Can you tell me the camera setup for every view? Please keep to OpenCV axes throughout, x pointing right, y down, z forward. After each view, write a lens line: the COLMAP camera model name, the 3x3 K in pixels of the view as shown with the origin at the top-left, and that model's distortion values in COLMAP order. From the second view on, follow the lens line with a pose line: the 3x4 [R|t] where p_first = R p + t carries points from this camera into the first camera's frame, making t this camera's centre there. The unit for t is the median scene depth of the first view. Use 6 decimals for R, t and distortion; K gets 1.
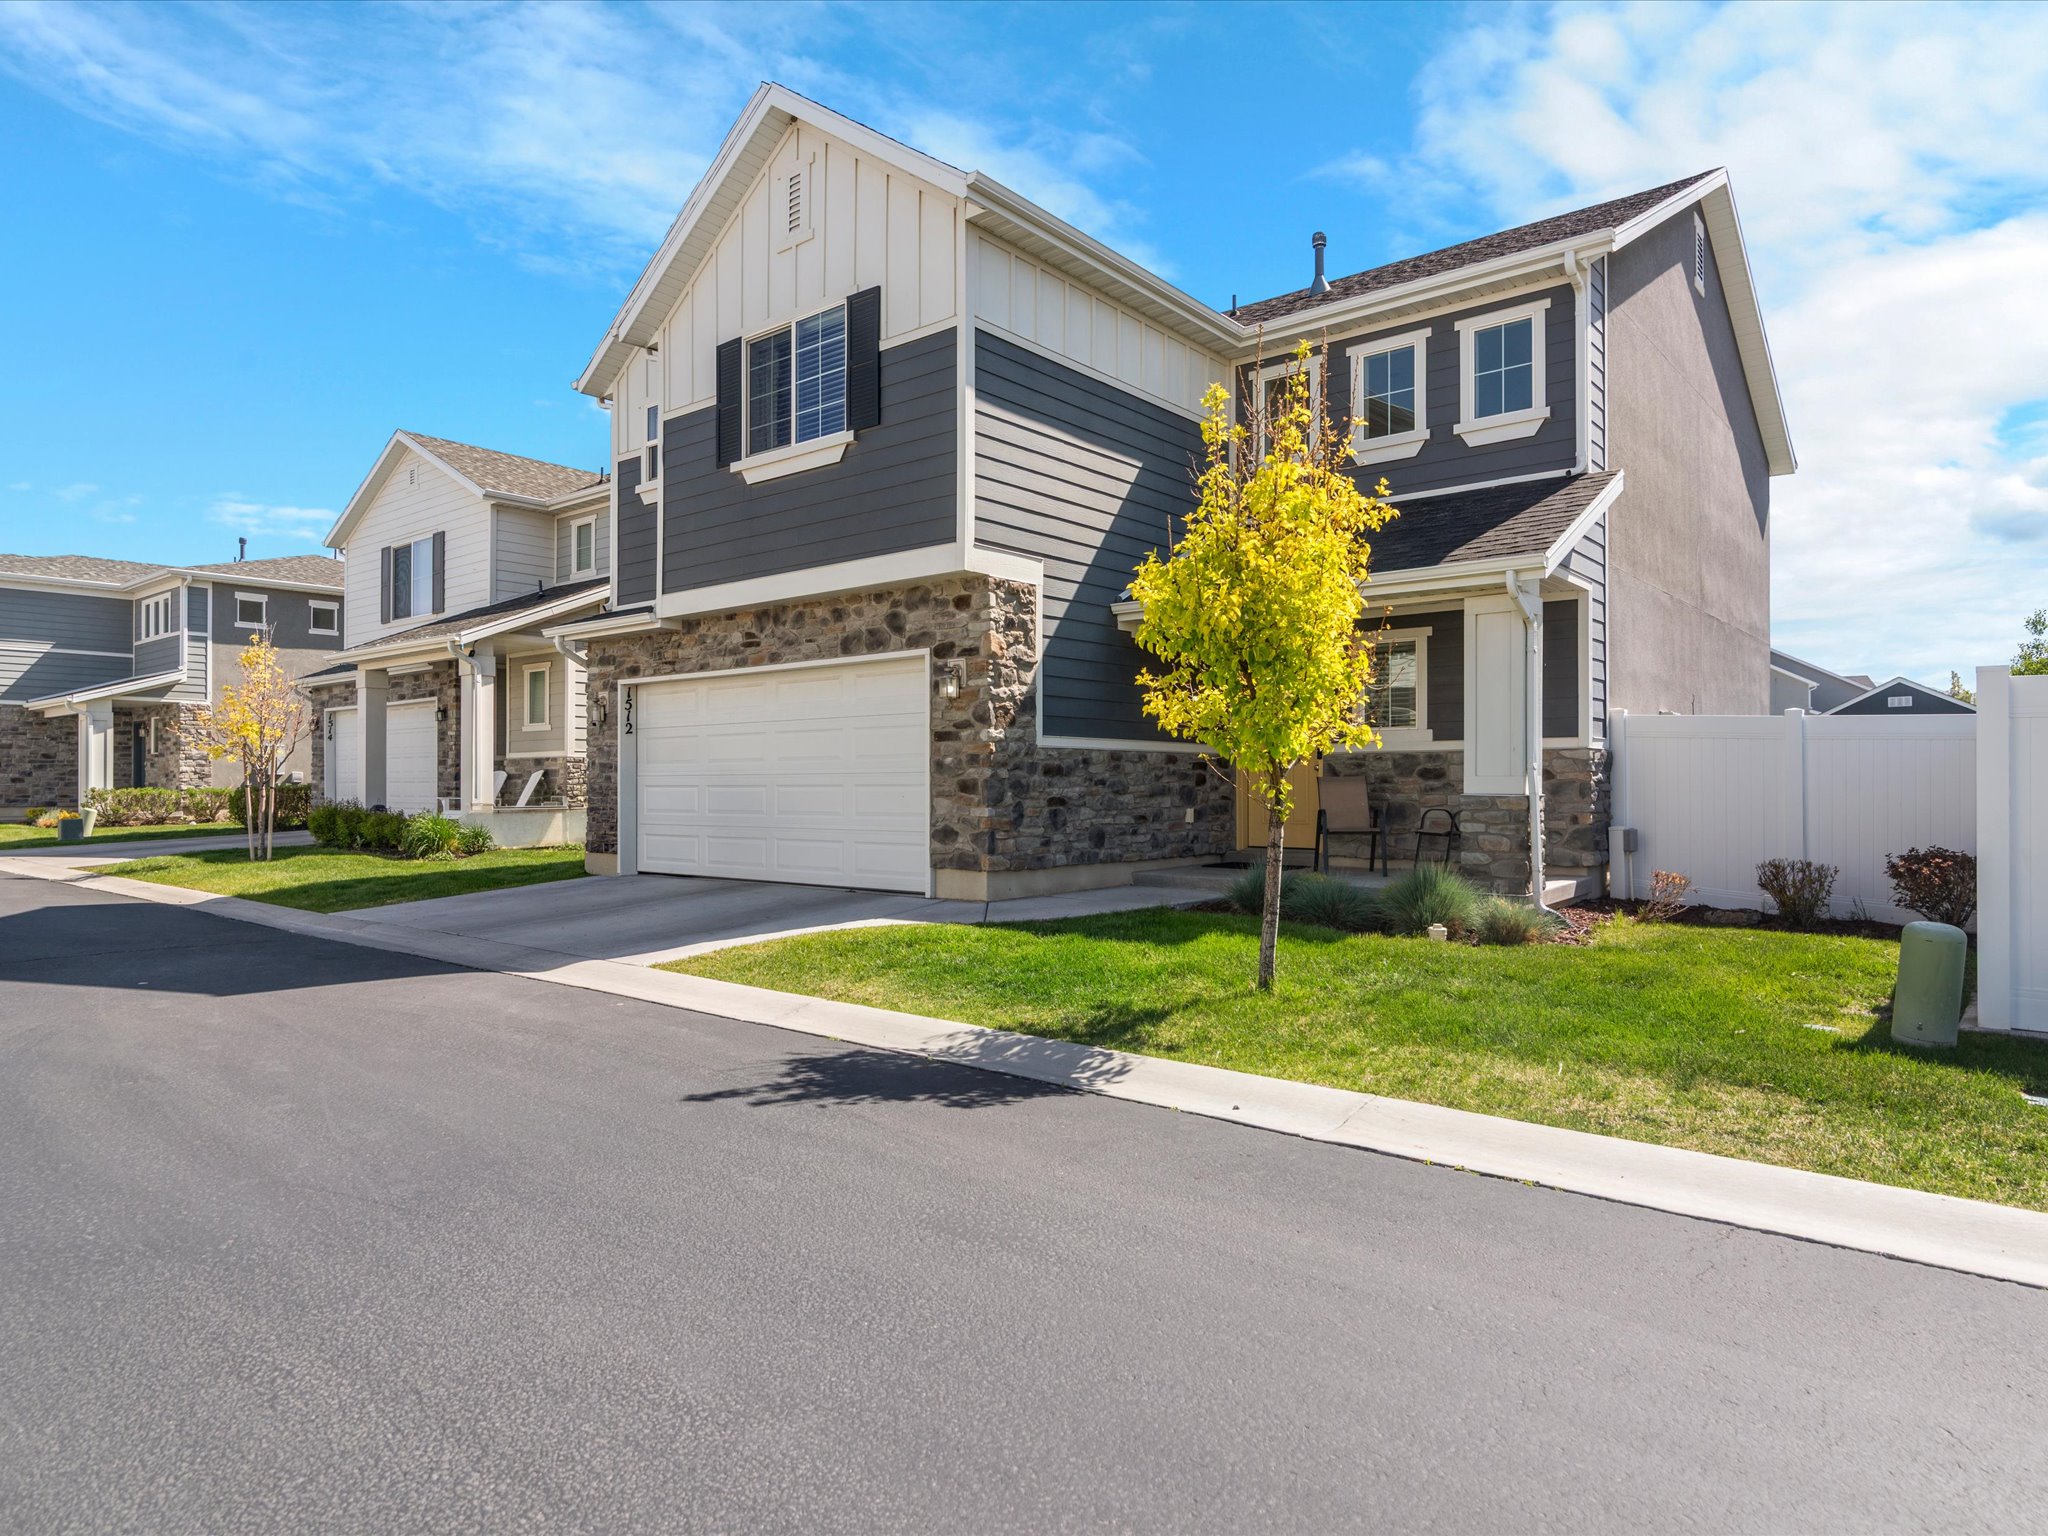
lens RADIAL K [[1246.1, 0, 1035.1], [0, 1246.1, 777.5], [0, 0, 1]] dist [0.009125, 0.001598]
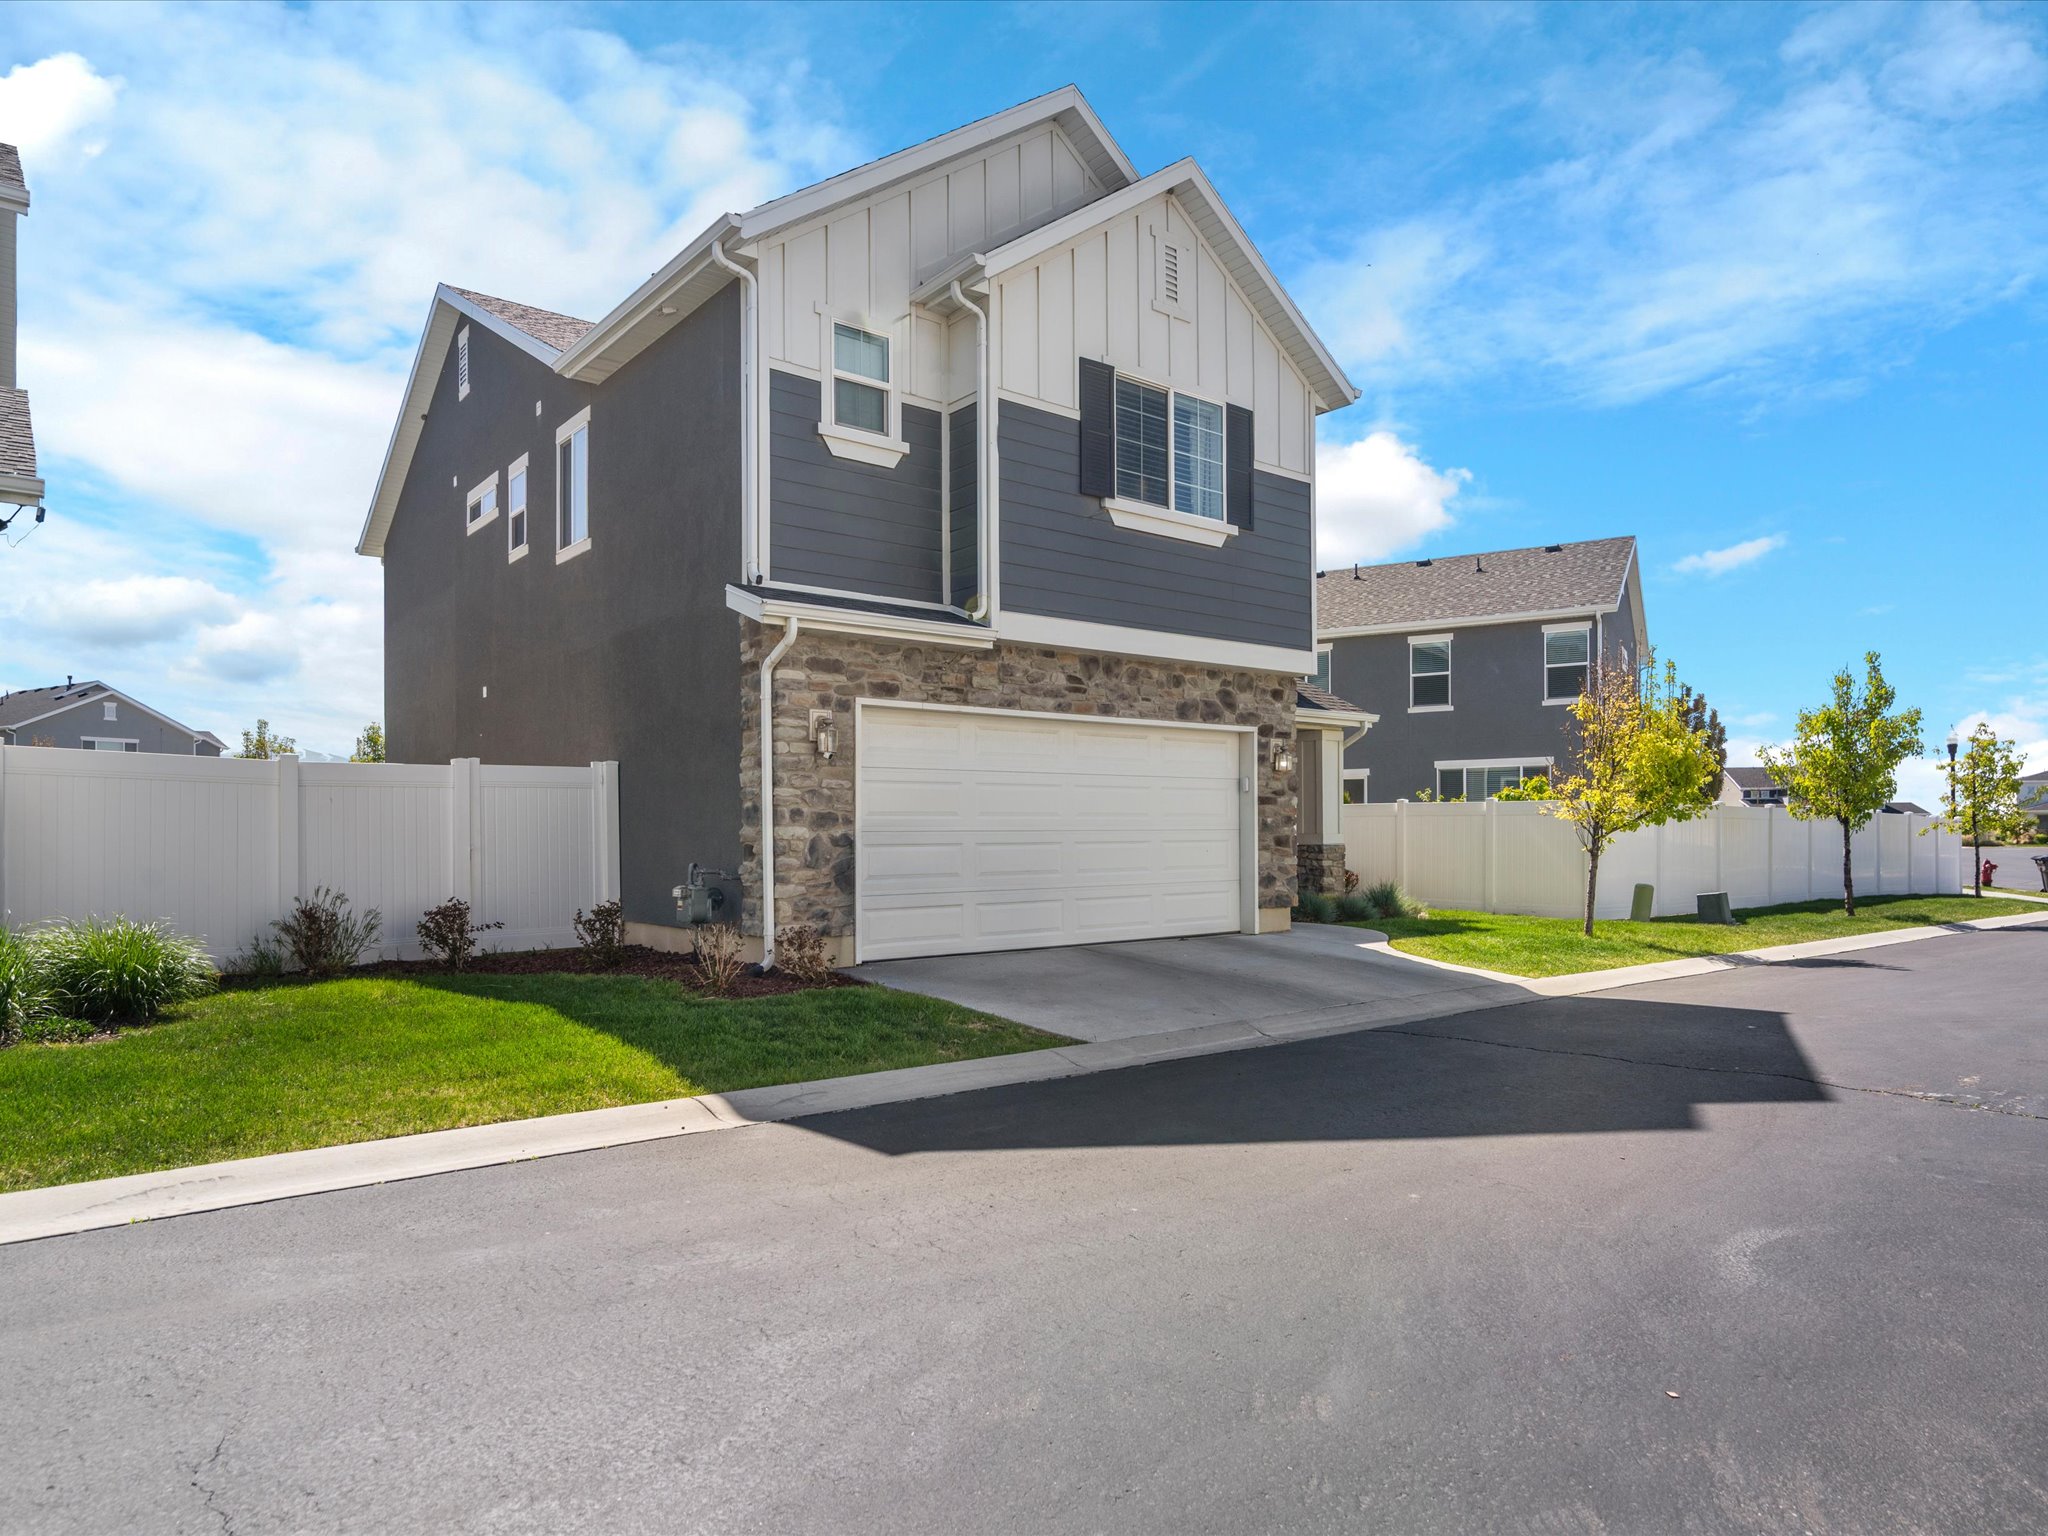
lens RADIAL K [[1246.1, 0, 1038.6], [0, 1246.1, 835.8], [0, 0, 1]] dist [0.009125, 0.001598]
pose [[0.190289, -0.001826, 0.981726, -1.222858], [-0.003333, 0.999991, 0.002506, -0.000823], [-0.981722, -0.003749, 0.190282, 0.912396]]
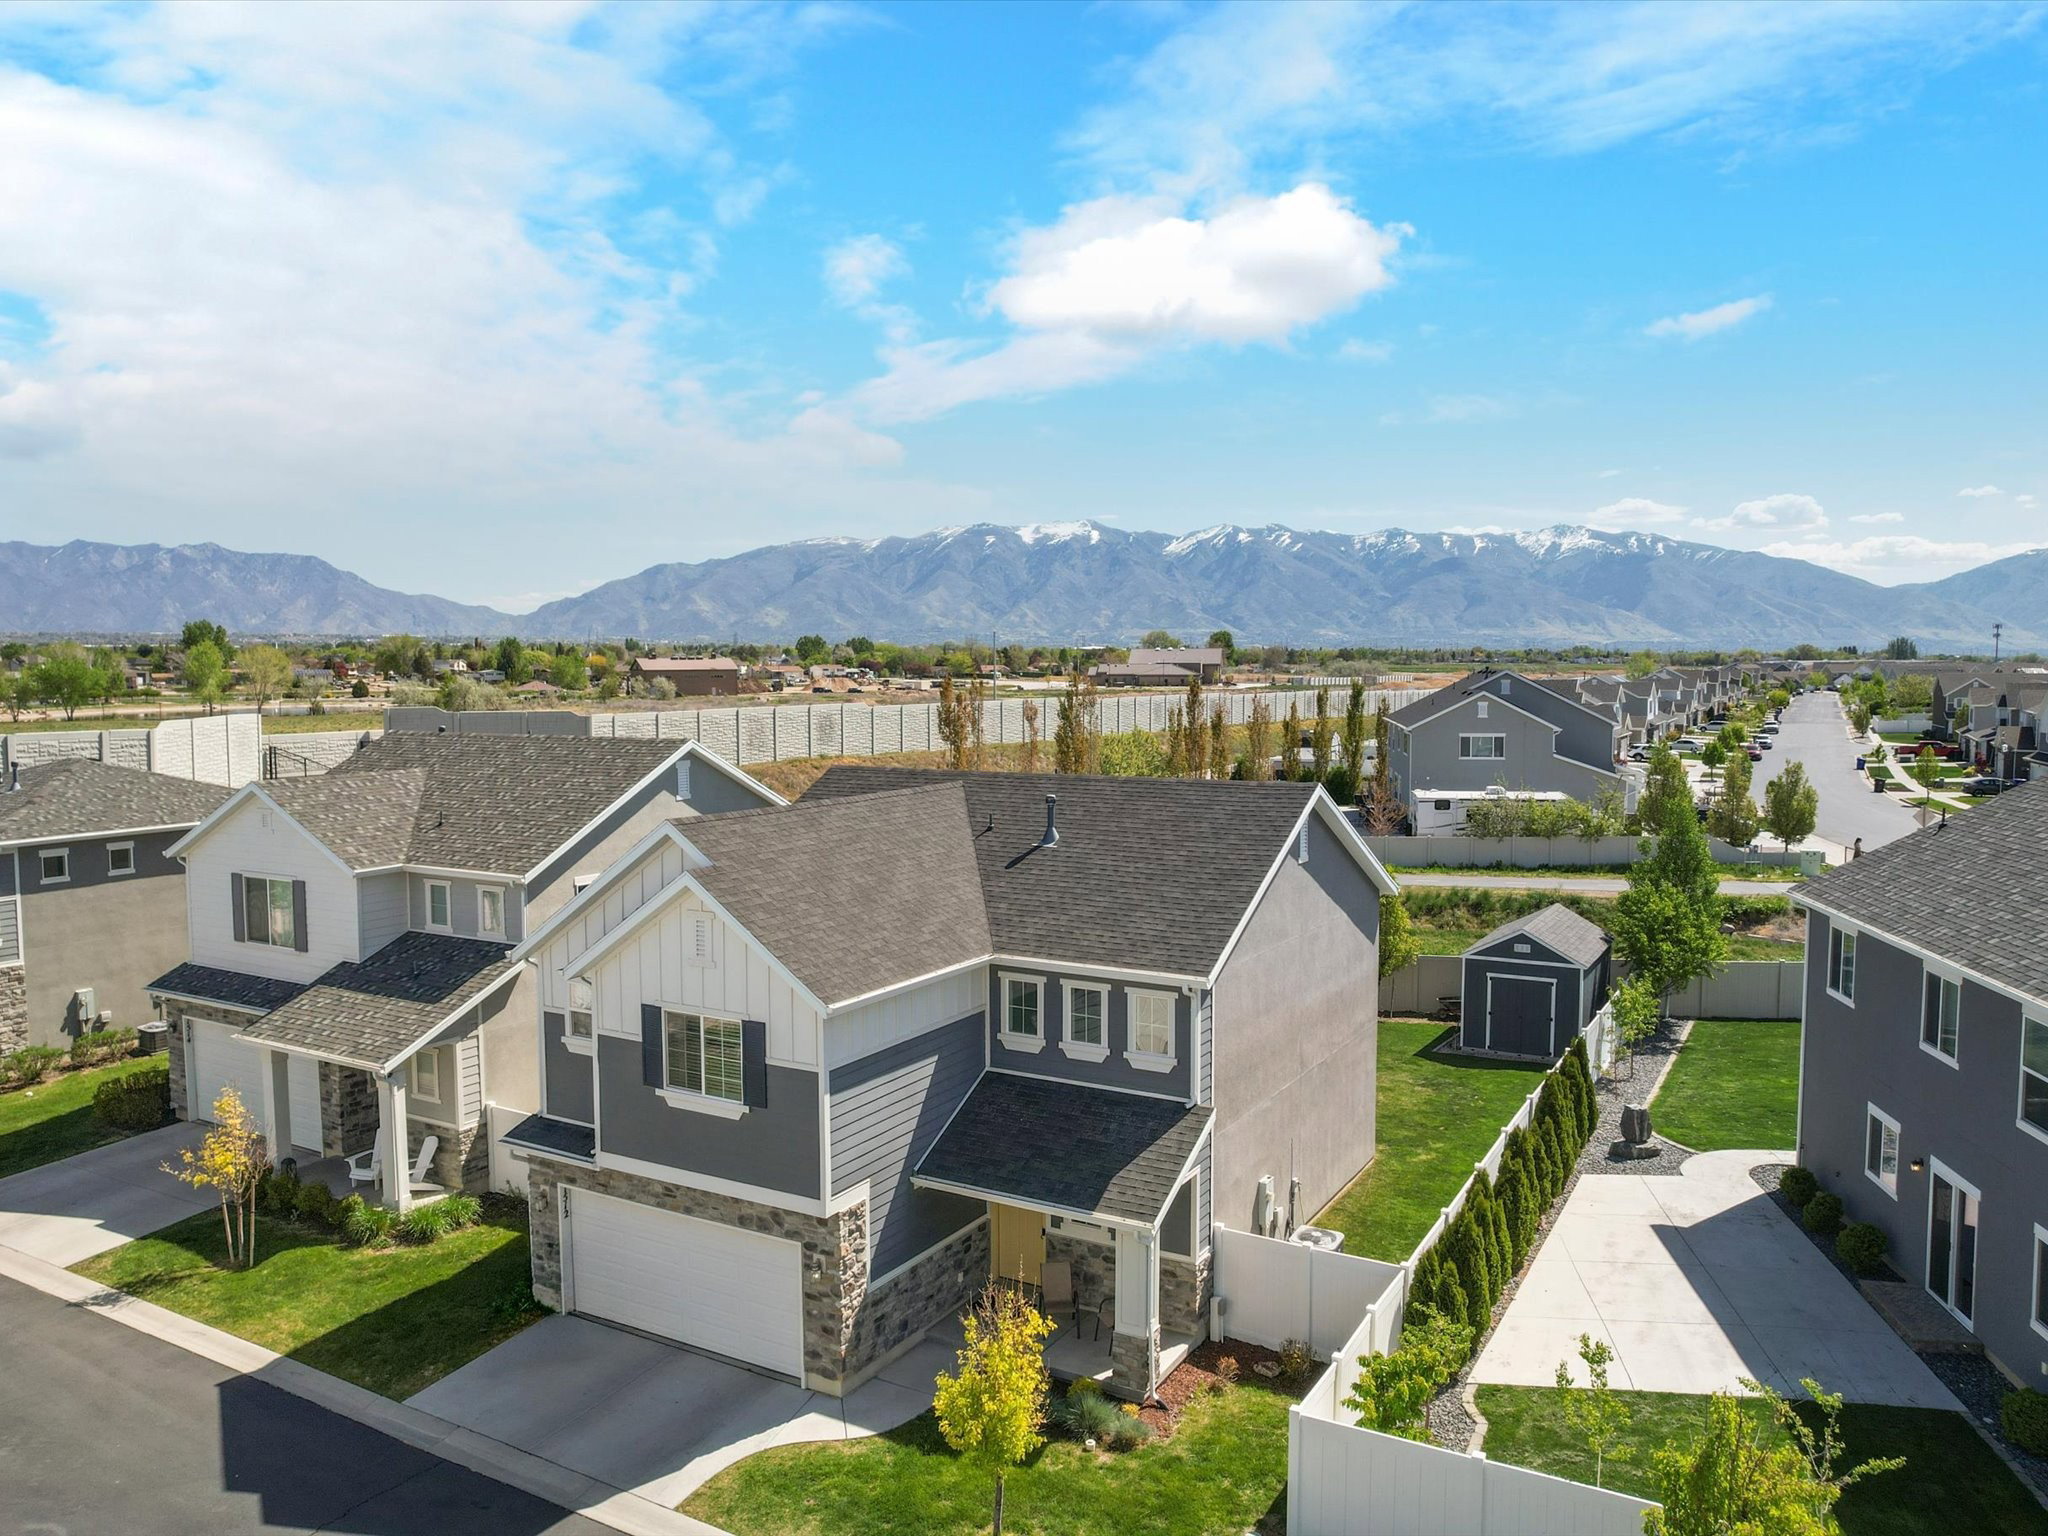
lens RADIAL K [[1511.1, 0, 1012.2], [0, 1511.1, 773.6], [0, 0, 1]] dist [-0.032820, 0.014460]
pose [[0.987436, -0.016837, 0.157119, -0.103439], [0.002695, 0.995957, 0.089790, -0.828439], [-0.157995, -0.088238, 0.983489, -0.857852]]
